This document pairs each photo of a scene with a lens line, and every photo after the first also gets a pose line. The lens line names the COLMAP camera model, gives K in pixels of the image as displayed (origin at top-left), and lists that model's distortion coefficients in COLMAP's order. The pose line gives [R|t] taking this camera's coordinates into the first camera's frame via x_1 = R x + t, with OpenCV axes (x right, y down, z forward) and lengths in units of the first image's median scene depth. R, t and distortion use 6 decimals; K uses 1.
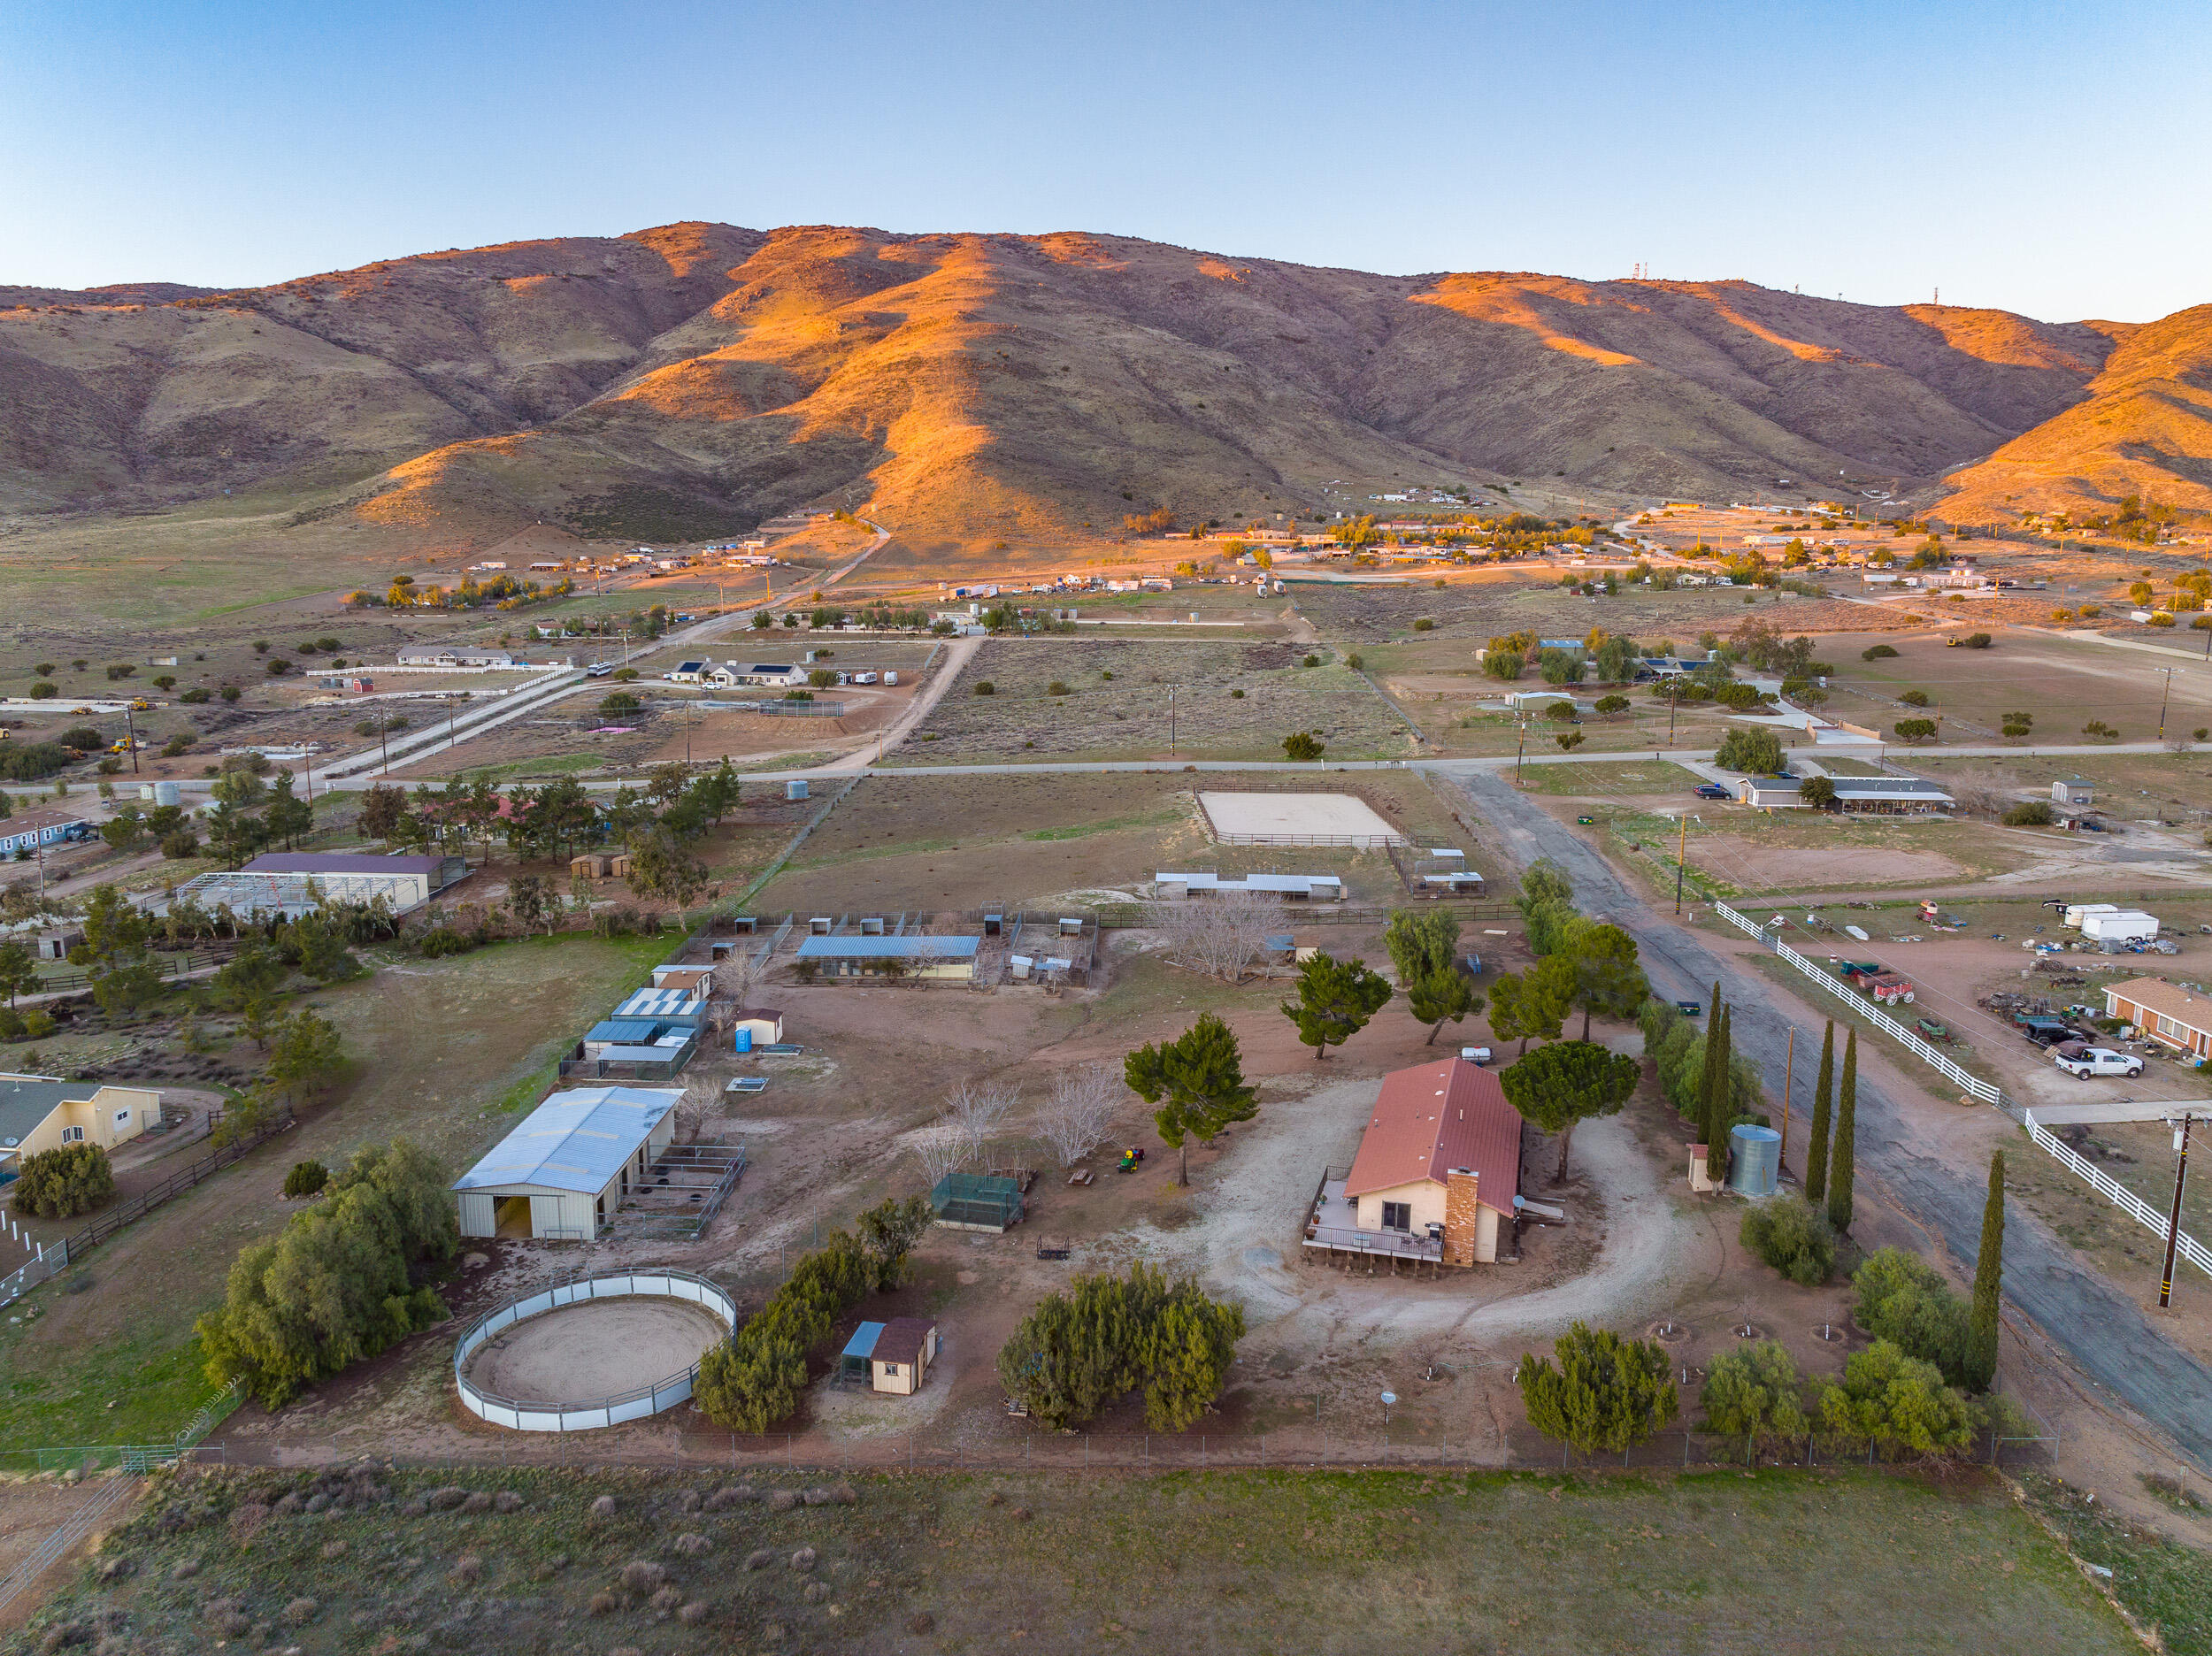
lens RADIAL K [[1559.7, 0, 1108.3], [0, 1559.7, 795.0], [0, 0, 1]] dist [-0.034428, 0.021255]
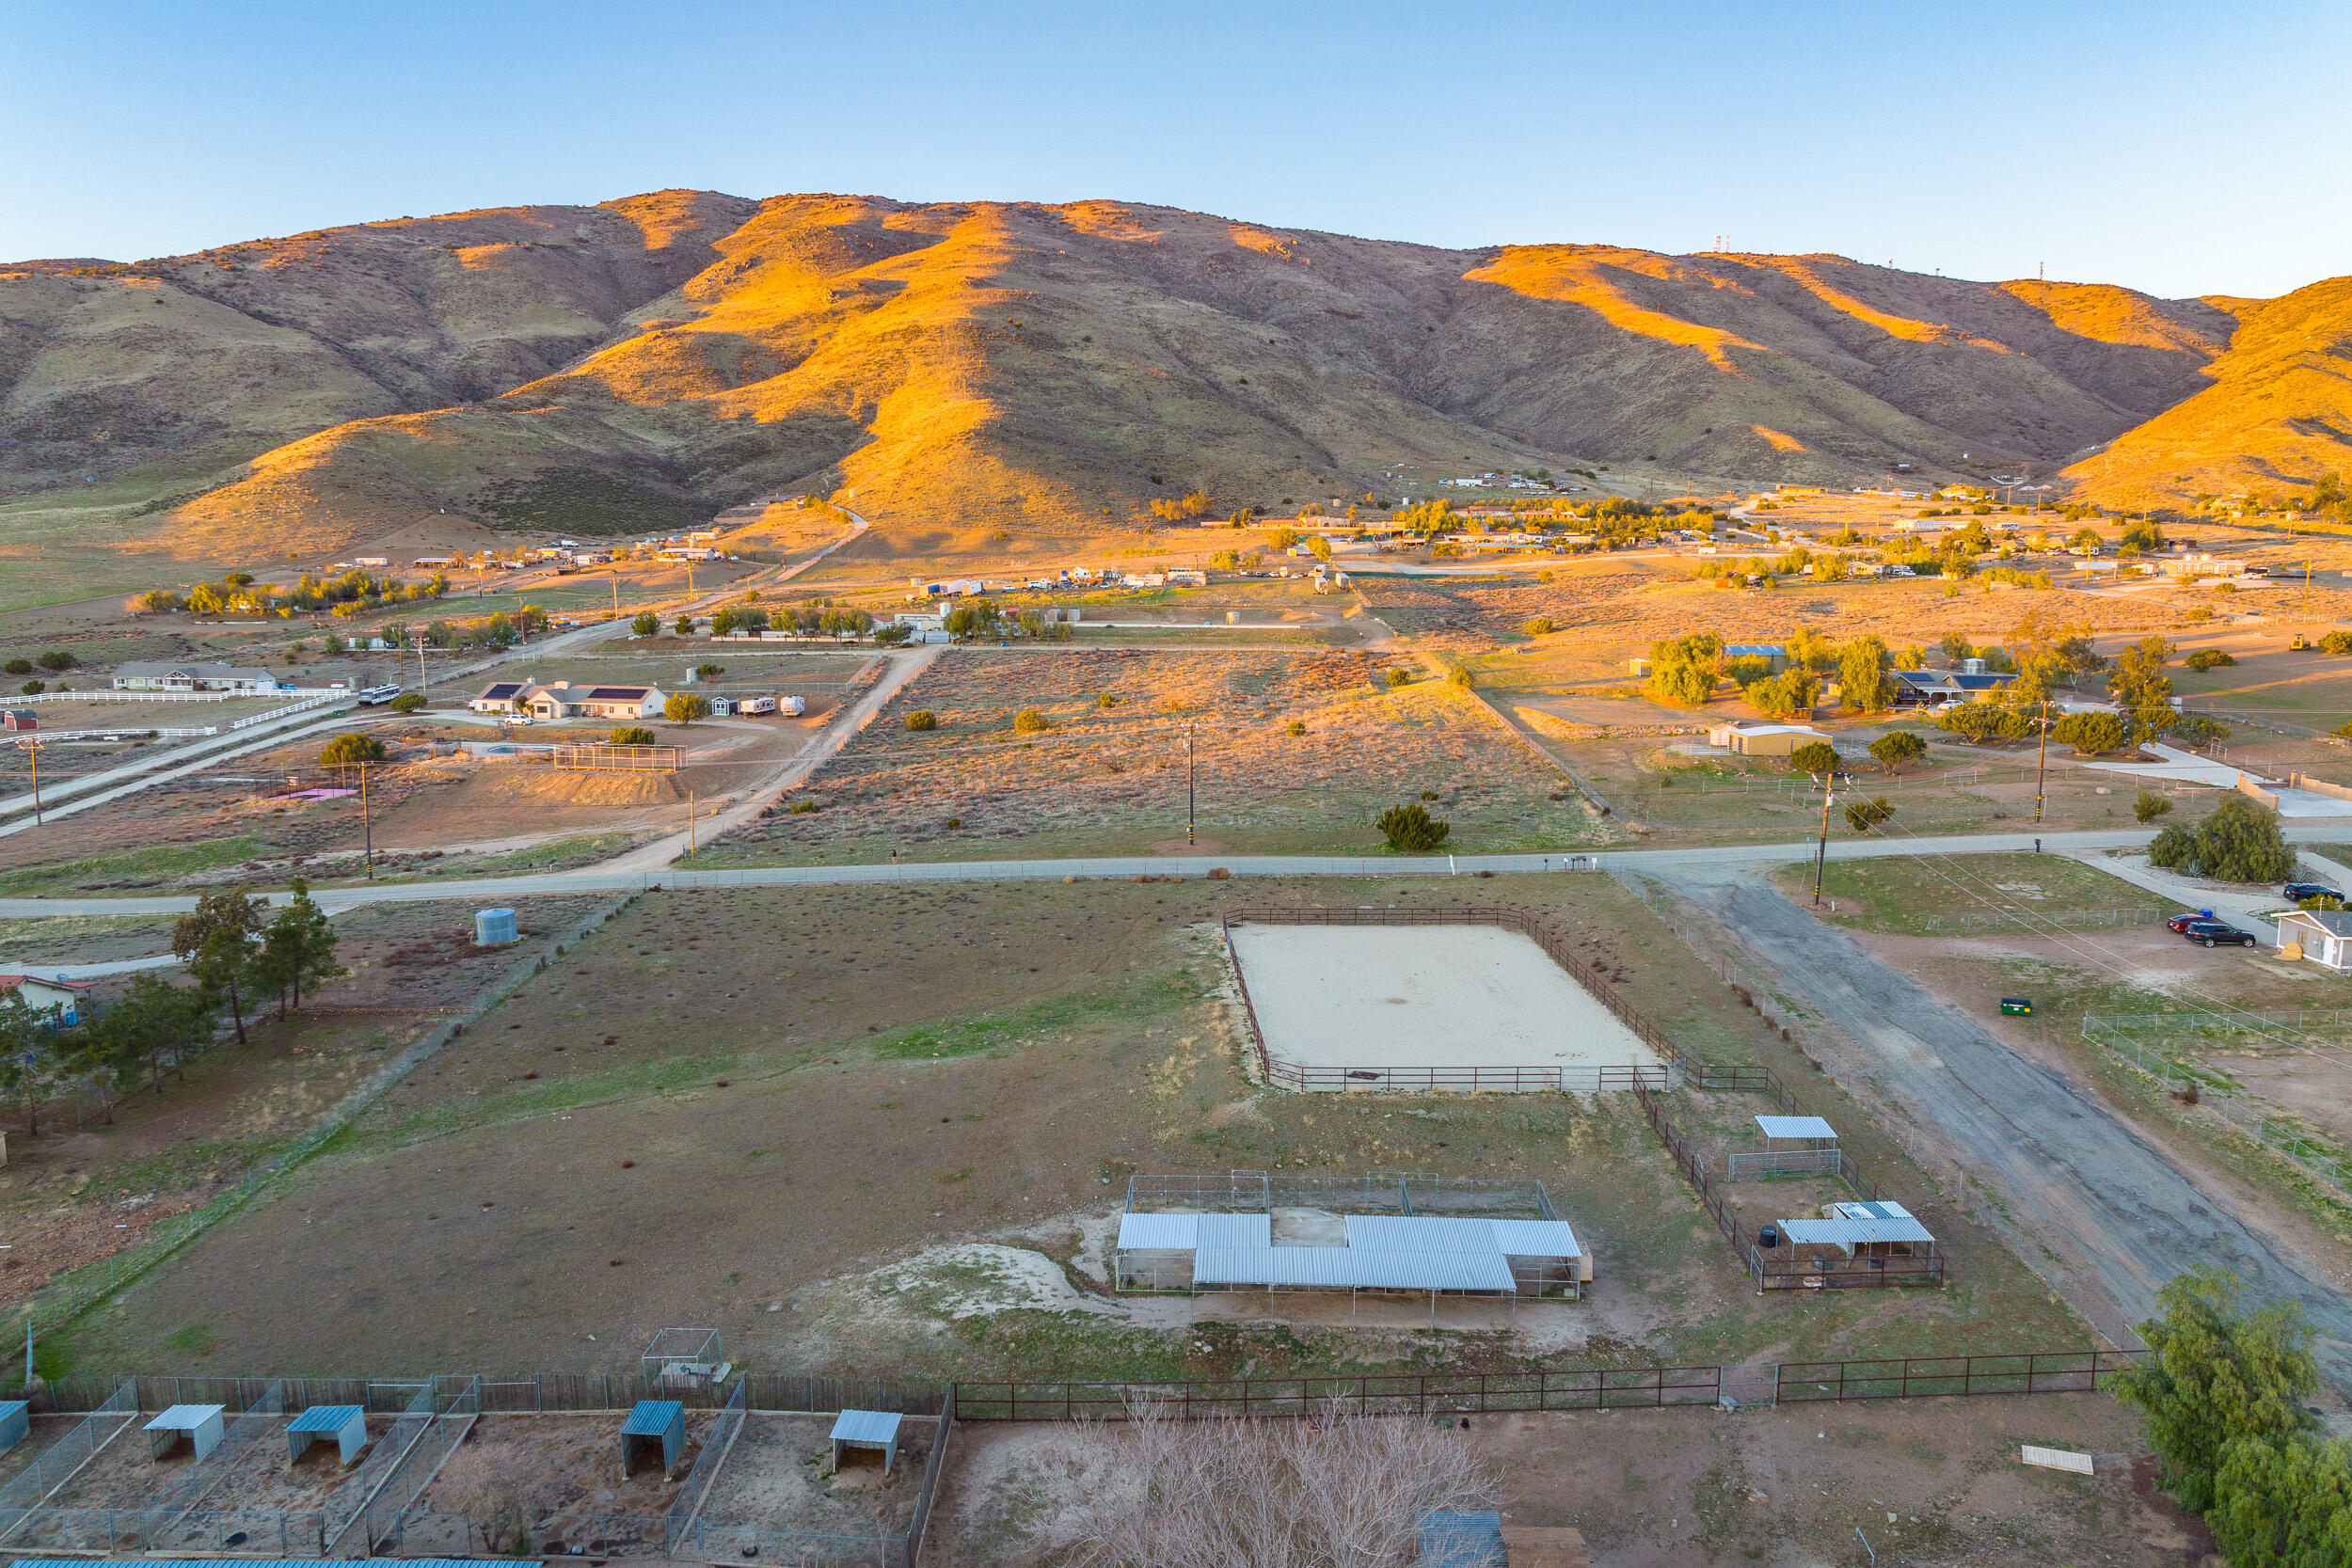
lens RADIAL K [[1655.7, 0, 1176.3], [0, 1655.7, 721.6], [0, 0, 1]] dist [-0.032757, 0.019032]
pose [[0.999849, -0.006424, 0.016132, 0.008785], [0.007311, 0.998430, -0.055529, -0.012395], [-0.015750, 0.055639, 0.998327, 0.126529]]
